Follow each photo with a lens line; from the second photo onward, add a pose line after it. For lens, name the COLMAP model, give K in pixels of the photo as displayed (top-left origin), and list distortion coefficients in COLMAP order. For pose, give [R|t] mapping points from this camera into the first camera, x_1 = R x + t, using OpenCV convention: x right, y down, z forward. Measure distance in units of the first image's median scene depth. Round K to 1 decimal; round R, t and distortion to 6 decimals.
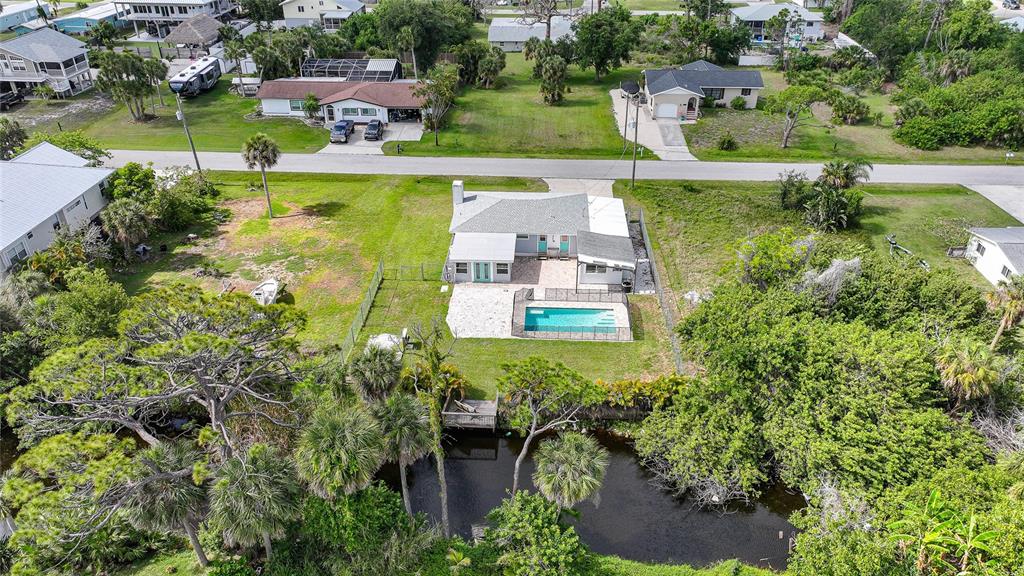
lens RADIAL K [[726.7, 0, 516.4], [0, 726.7, 285.2], [0, 0, 1]] dist [0.007382, 0.012548]
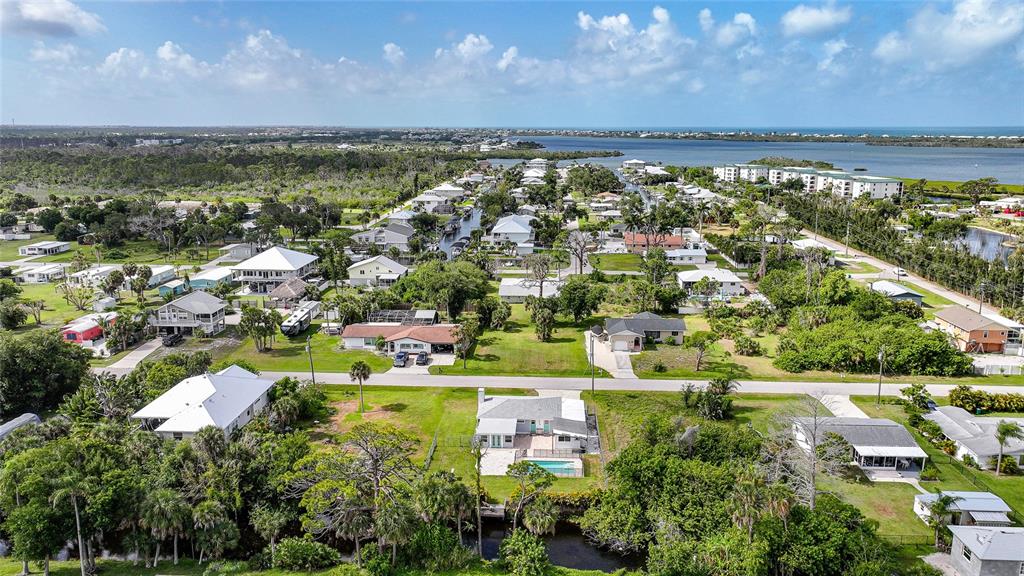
lens RADIAL K [[726.7, 0, 514.6], [0, 726.7, 285.9], [0, 0, 1]] dist [0.007382, 0.012548]
pose [[0.999947, 0.001066, -0.010251, 0.008013], [-0.004165, 0.951589, -0.307345, 0.108194], [0.009427, 0.307371, 0.951543, -0.485245]]
